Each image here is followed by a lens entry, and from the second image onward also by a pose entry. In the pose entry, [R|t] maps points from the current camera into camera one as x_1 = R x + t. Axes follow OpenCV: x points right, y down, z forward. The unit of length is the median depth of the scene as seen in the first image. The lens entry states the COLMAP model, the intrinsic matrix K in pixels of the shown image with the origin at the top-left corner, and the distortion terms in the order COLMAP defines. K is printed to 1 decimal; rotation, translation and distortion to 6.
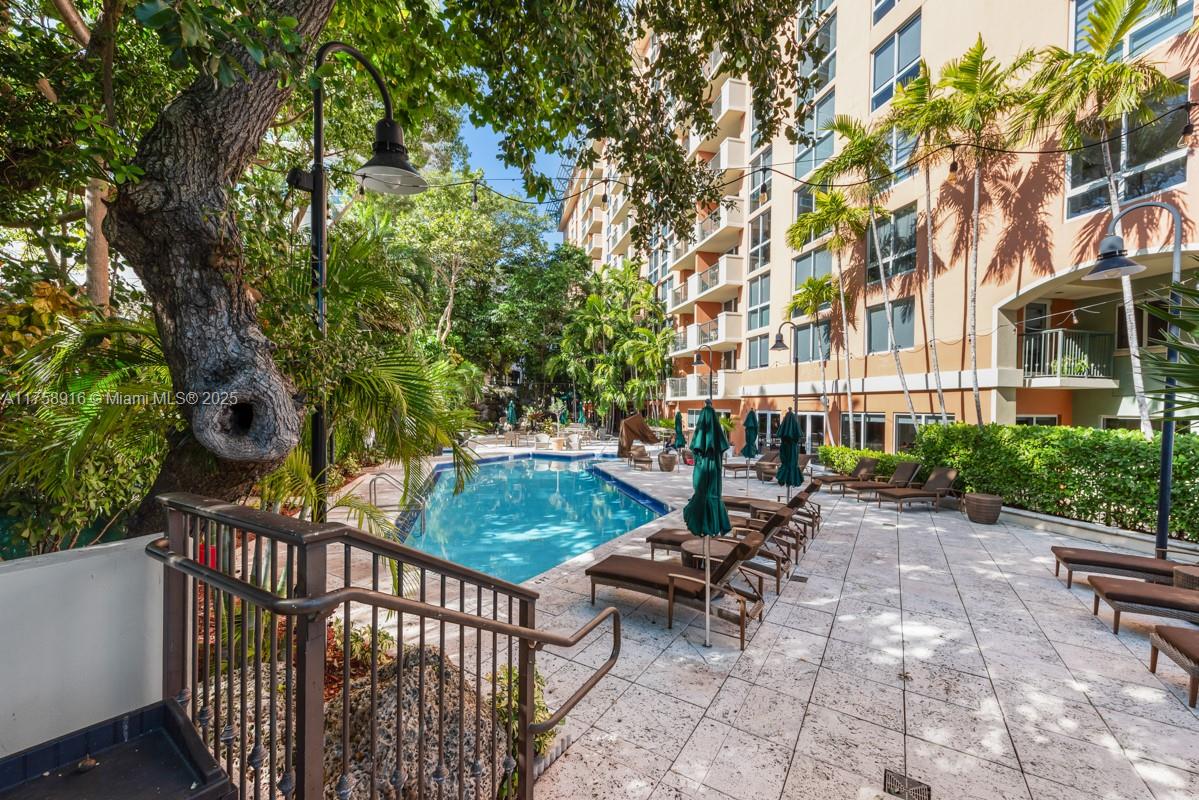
lens RADIAL K [[483.9, 0, 599.5], [0, 483.9, 400.0], [0, 0, 1]] dist [0.002294, 0.000061]
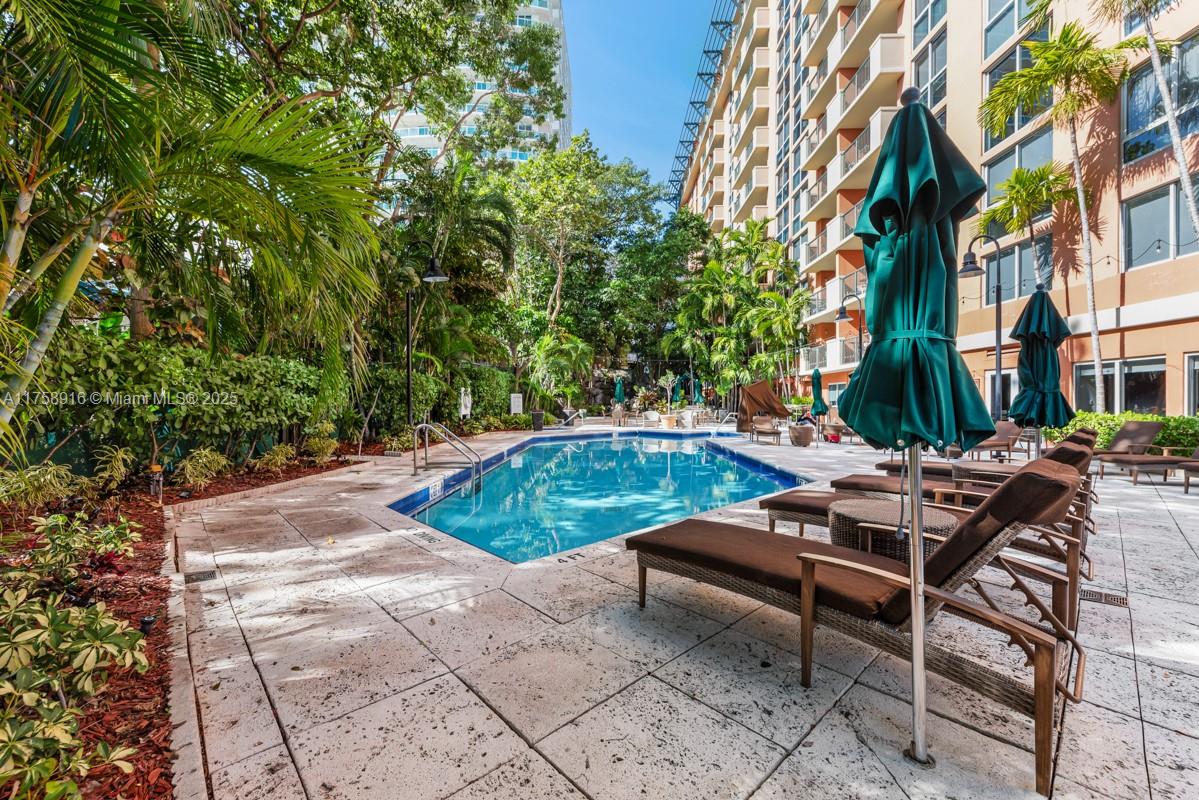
lens RADIAL K [[478.3, 0, 599.5], [0, 478.3, 400.0], [0, 0, 1]] dist [-0.002924, -0.000347]
pose [[0.966080, -0.007137, -0.258144, 0.015248], [0.007508, 0.999972, 0.000452, 0.041929], [0.258133, -0.002375, 0.966106, 0.103843]]
